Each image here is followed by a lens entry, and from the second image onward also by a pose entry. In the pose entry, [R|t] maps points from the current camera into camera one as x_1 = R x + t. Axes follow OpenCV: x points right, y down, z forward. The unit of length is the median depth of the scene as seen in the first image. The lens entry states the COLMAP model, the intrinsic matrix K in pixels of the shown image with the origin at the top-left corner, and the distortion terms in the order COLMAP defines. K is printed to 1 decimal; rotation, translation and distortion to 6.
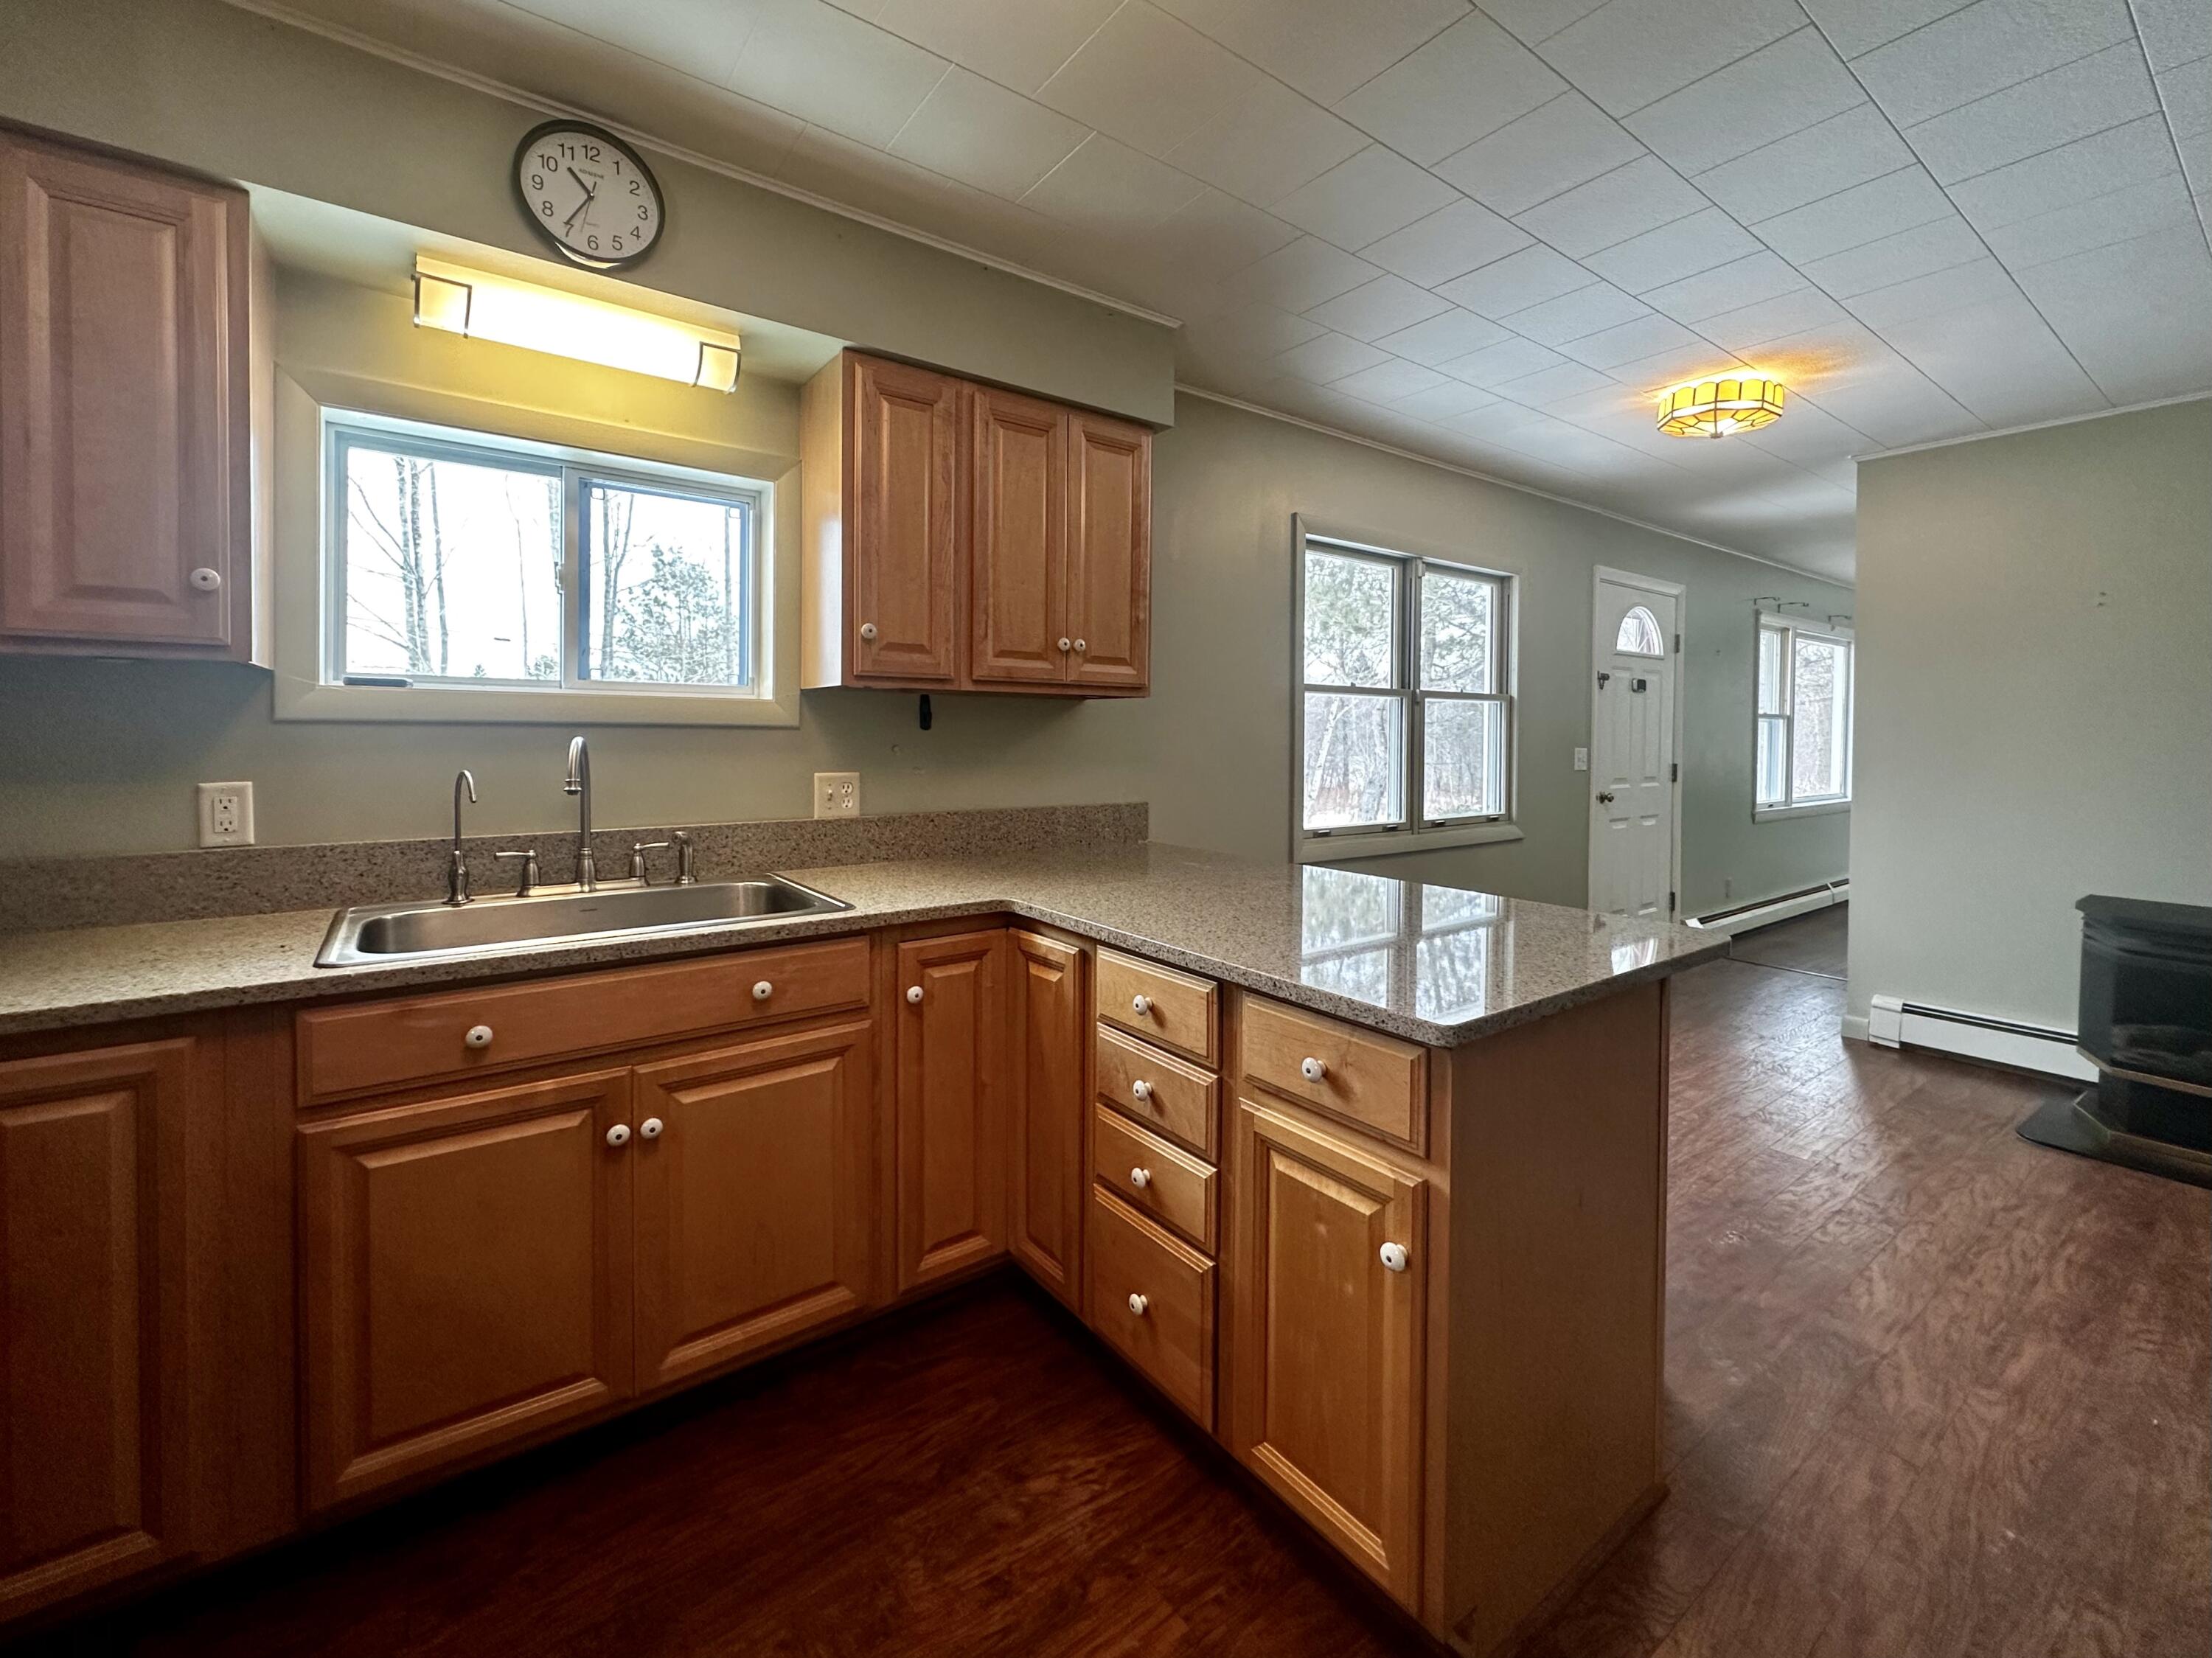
lens RADIAL K [[928.3, 0, 1091.7], [0, 928.3, 743.8], [0, 0, 1]] dist [-0.000148, -0.000291]
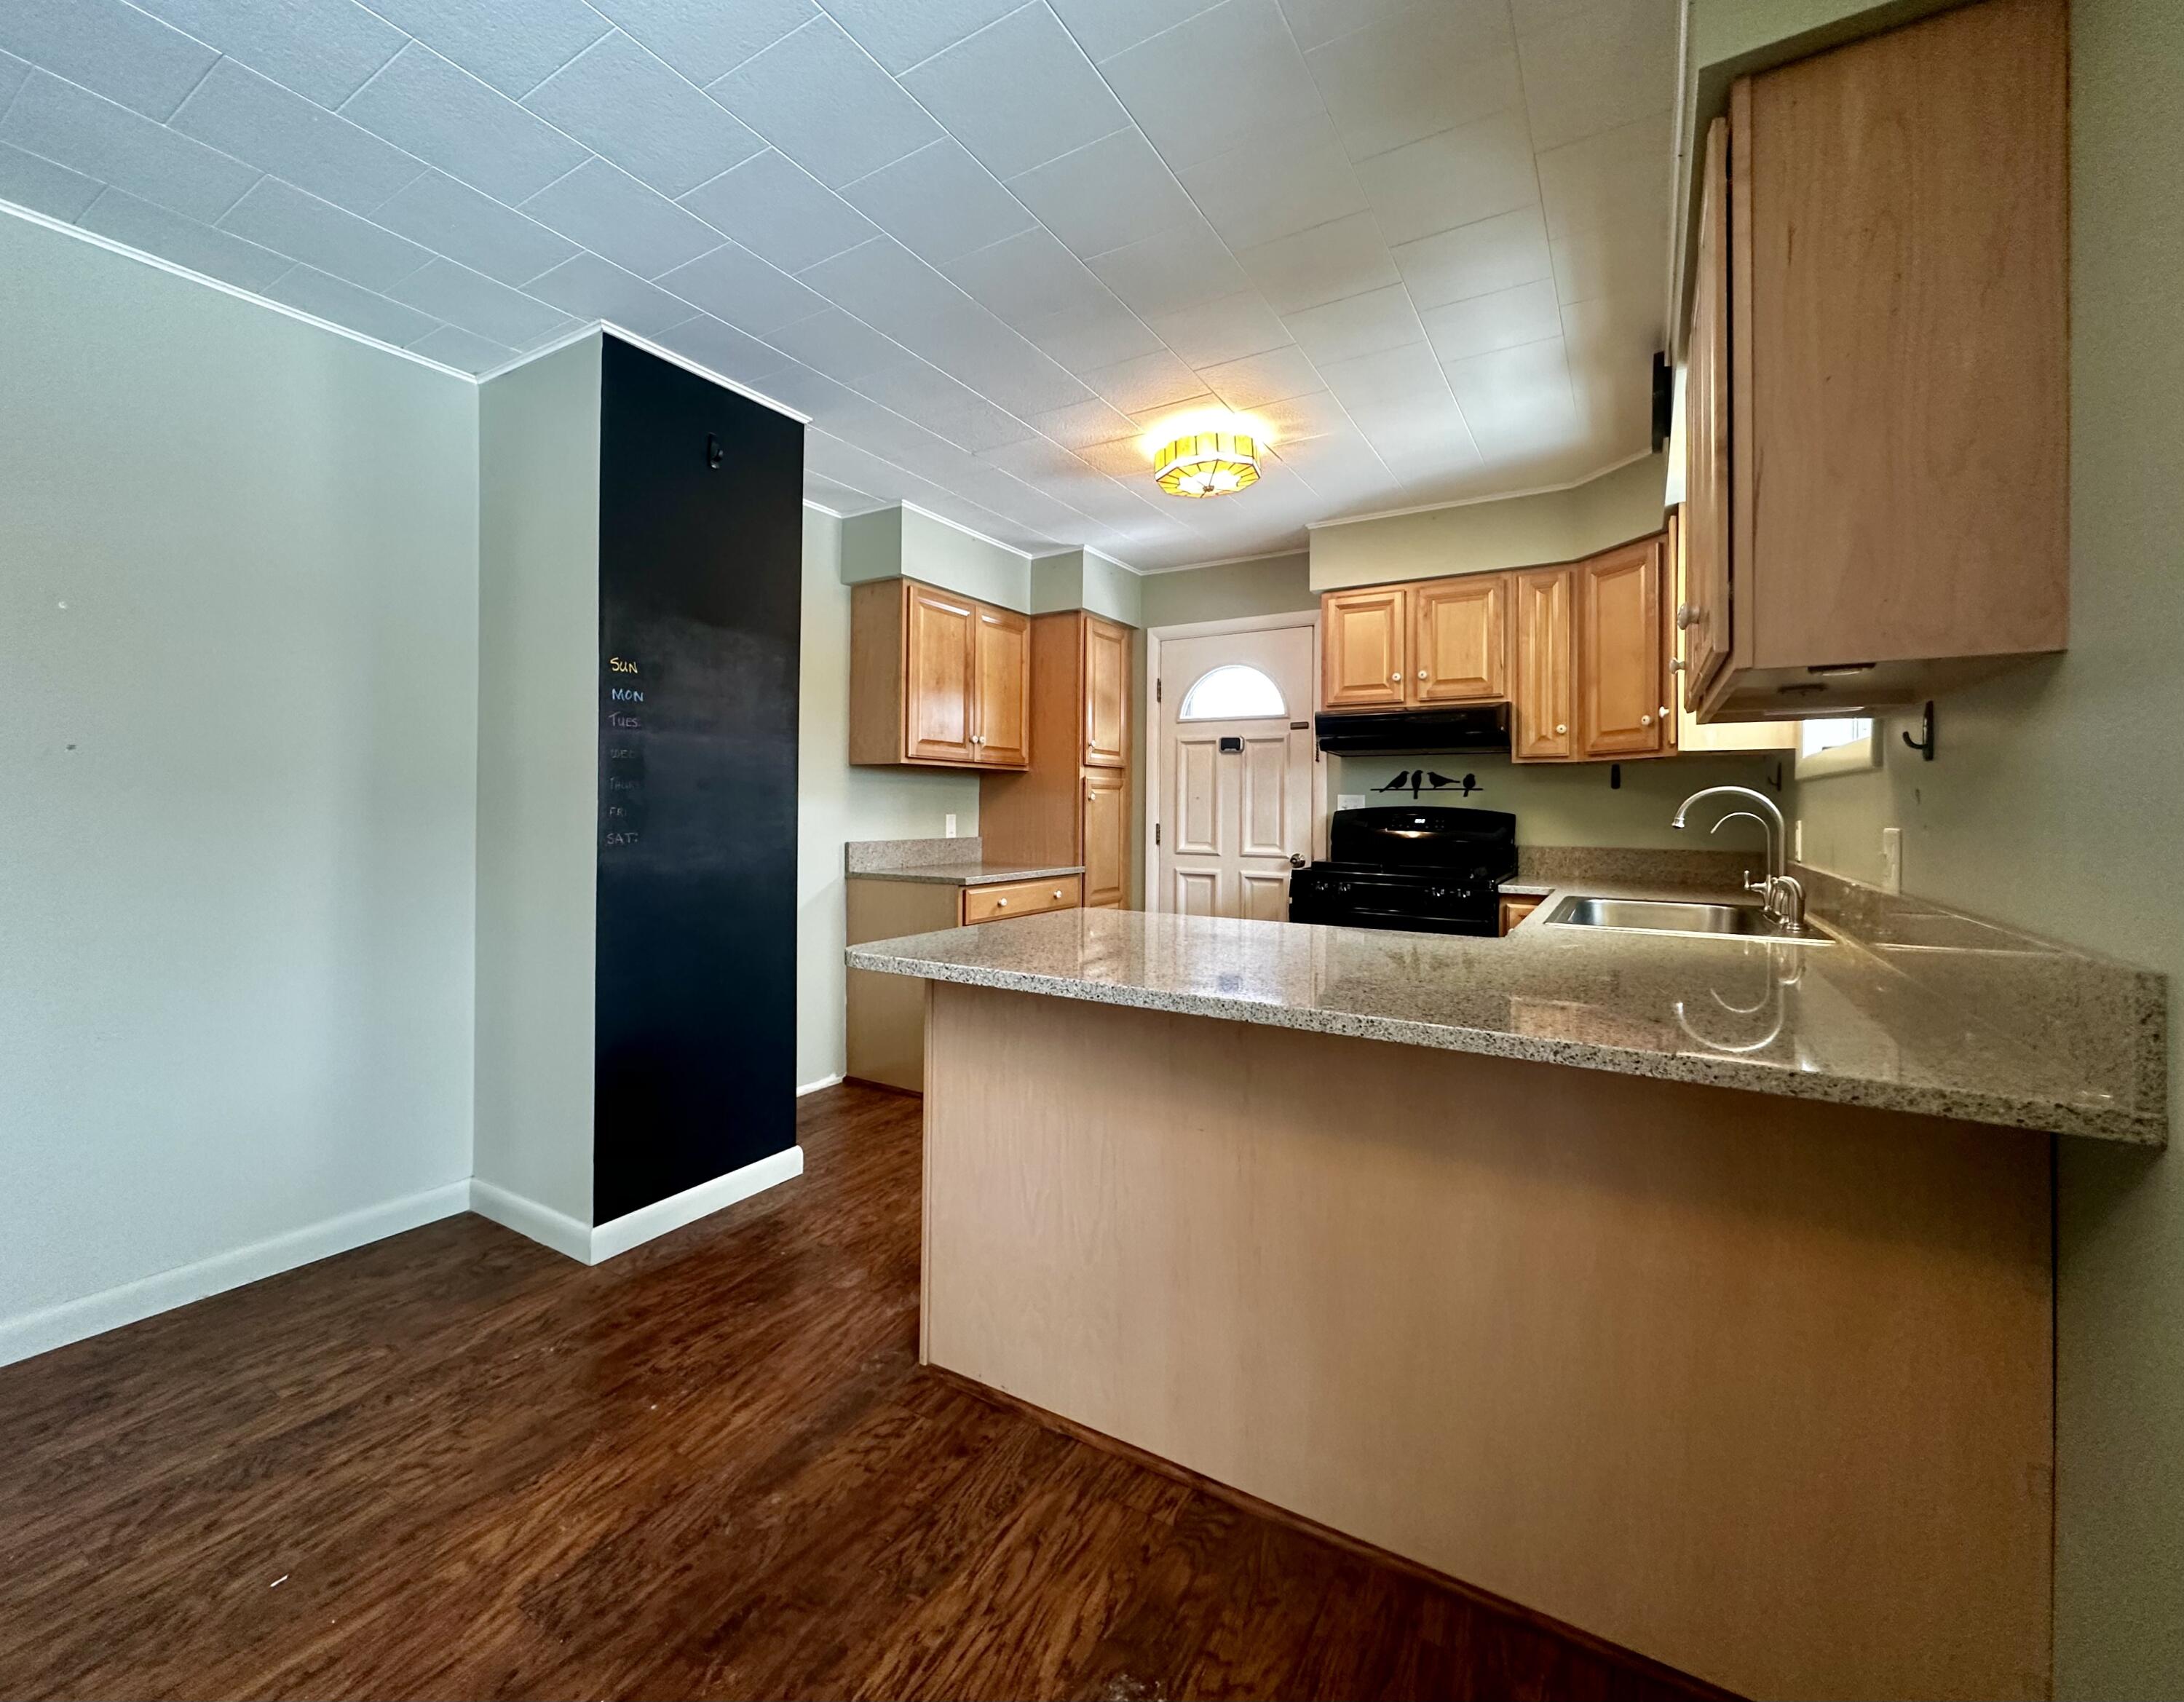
lens RADIAL K [[911.9, 0, 1082.6], [0, 911.9, 801.5], [0, 0, 1]] dist [-0.000613, -0.000110]
pose [[-0.922638, -0.017780, -0.385257, 0.606320], [-0.020488, 0.999786, 0.002926, 0.022500], [0.385123, 0.010593, -0.922805, 1.488626]]
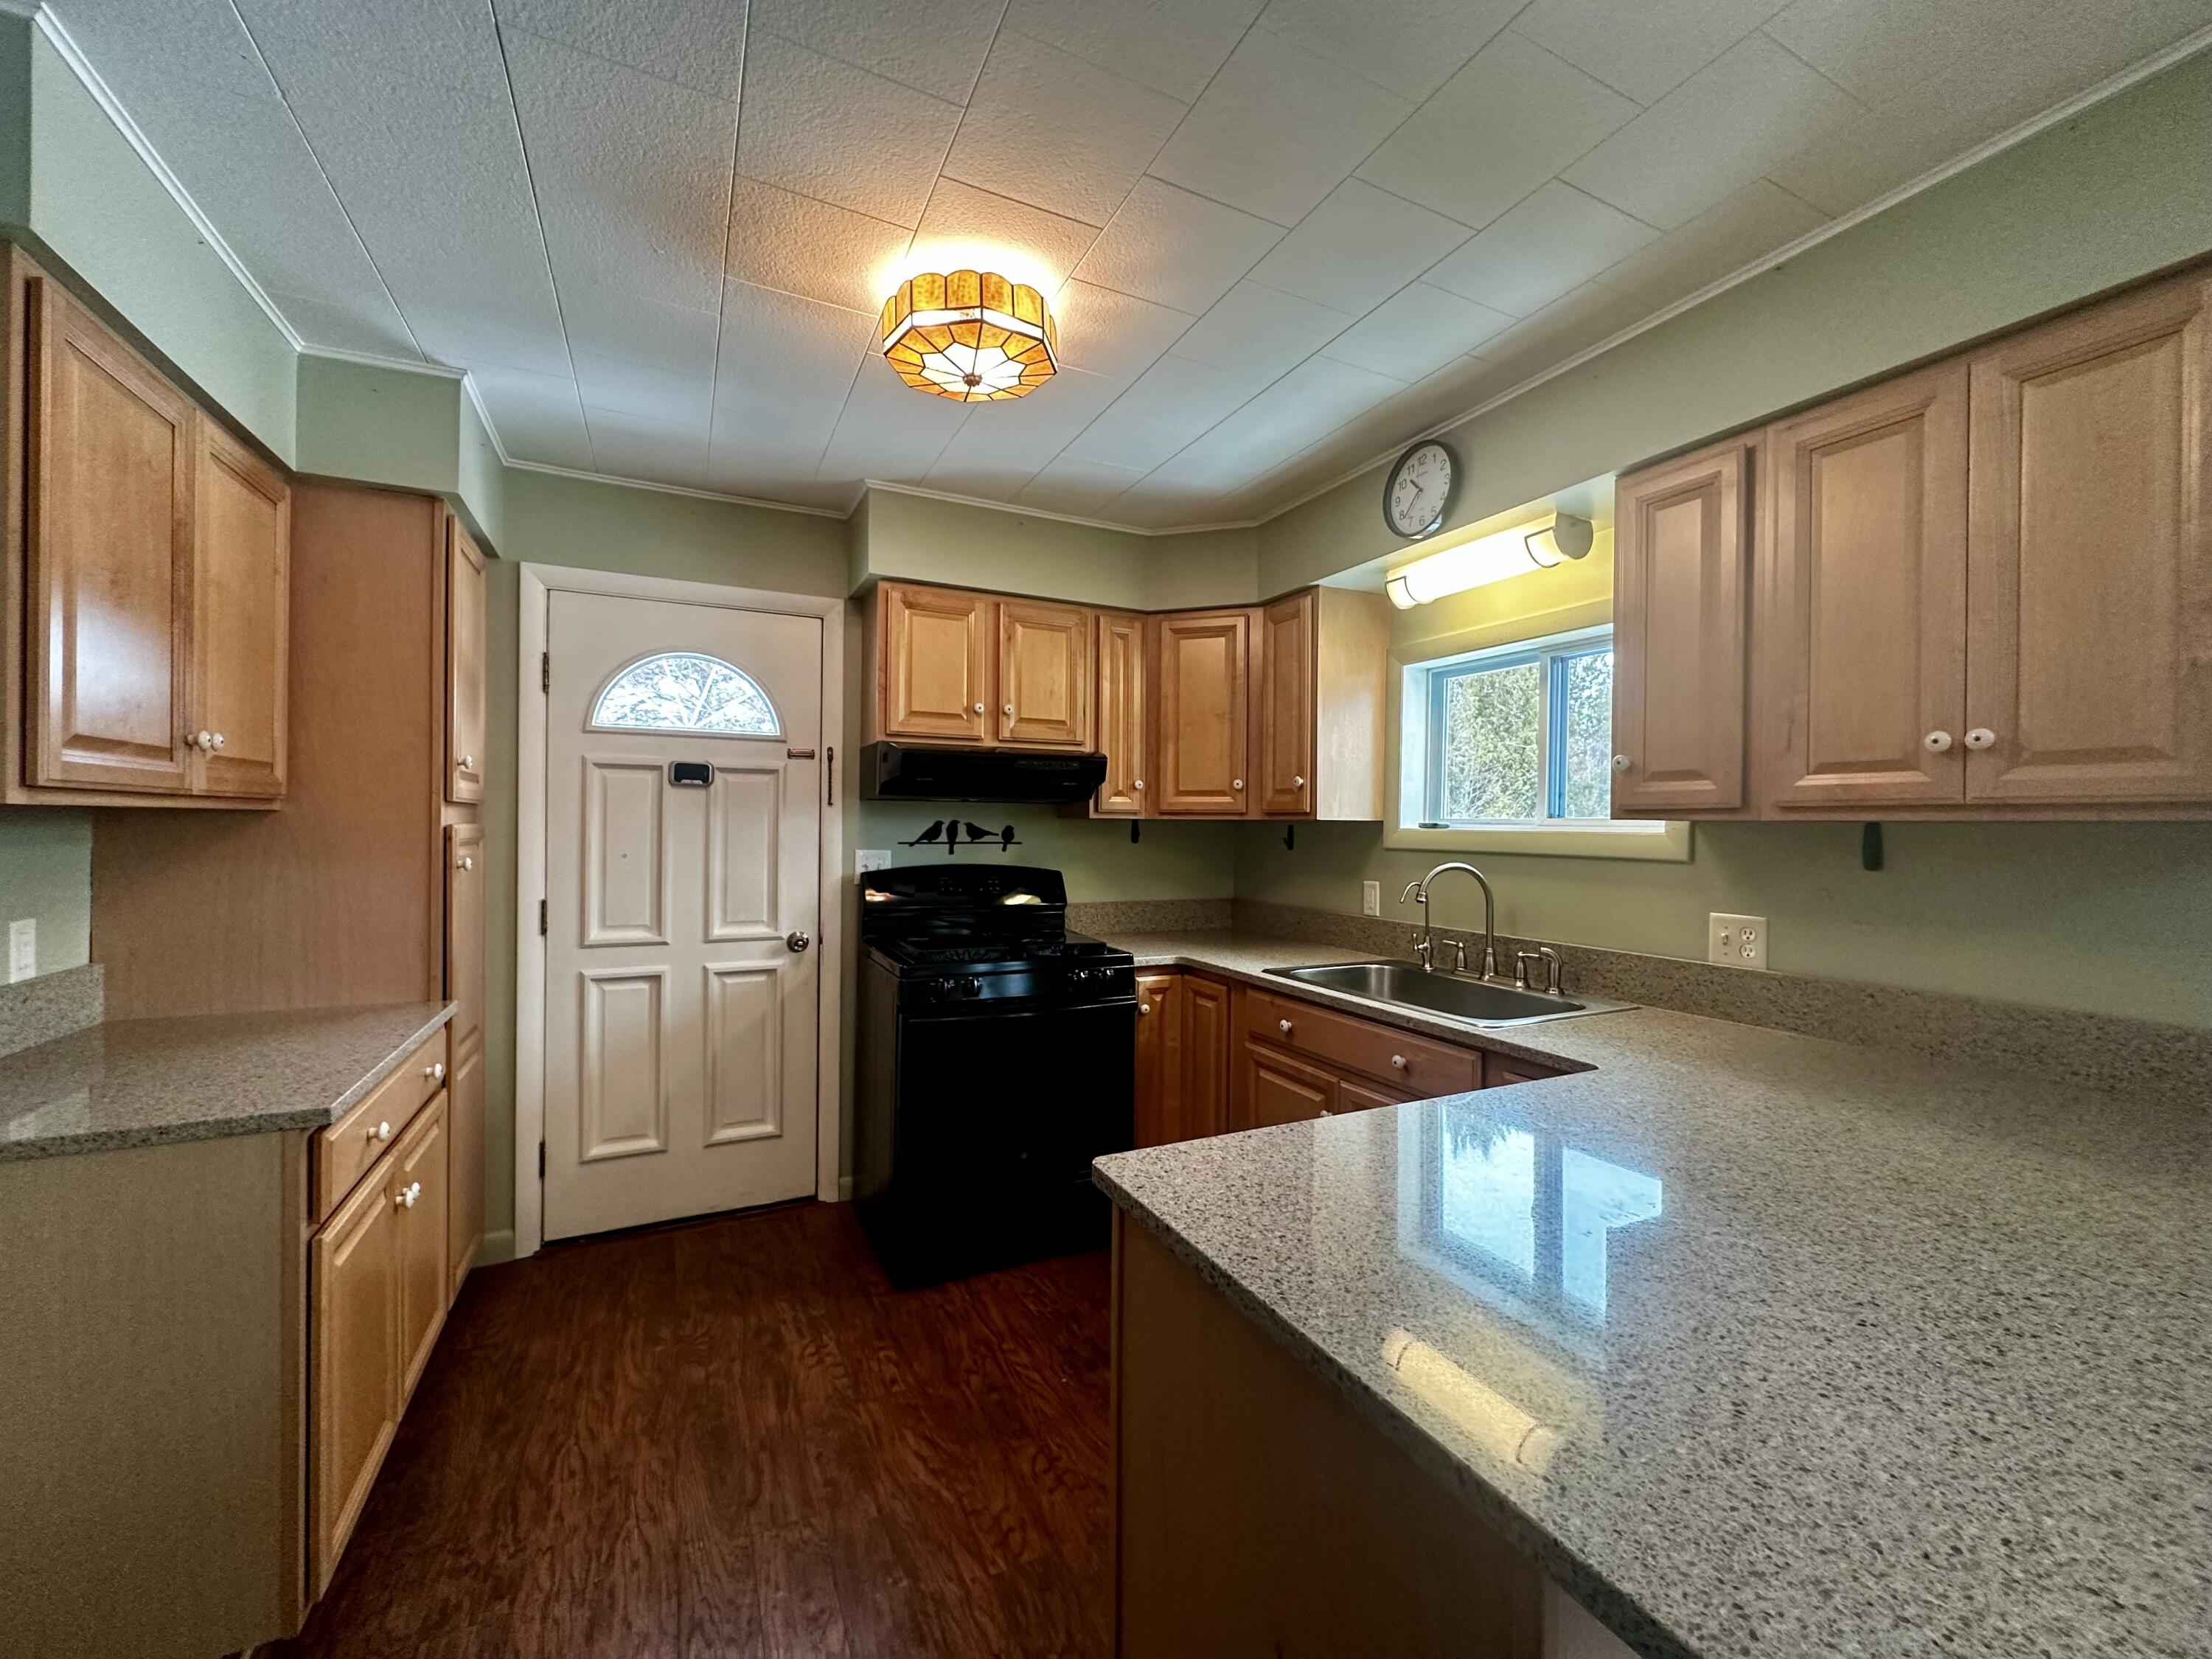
lens RADIAL K [[880.6, 0, 1105.6], [0, 880.6, 827.3], [0, 0, 1]] dist [-0.000377, -0.000262]
pose [[-0.168973, -0.007936, -0.985589, 0.682824], [-0.024893, 0.999683, -0.003781, -0.035613], [0.985306, 0.023895, -0.169117, 0.582402]]
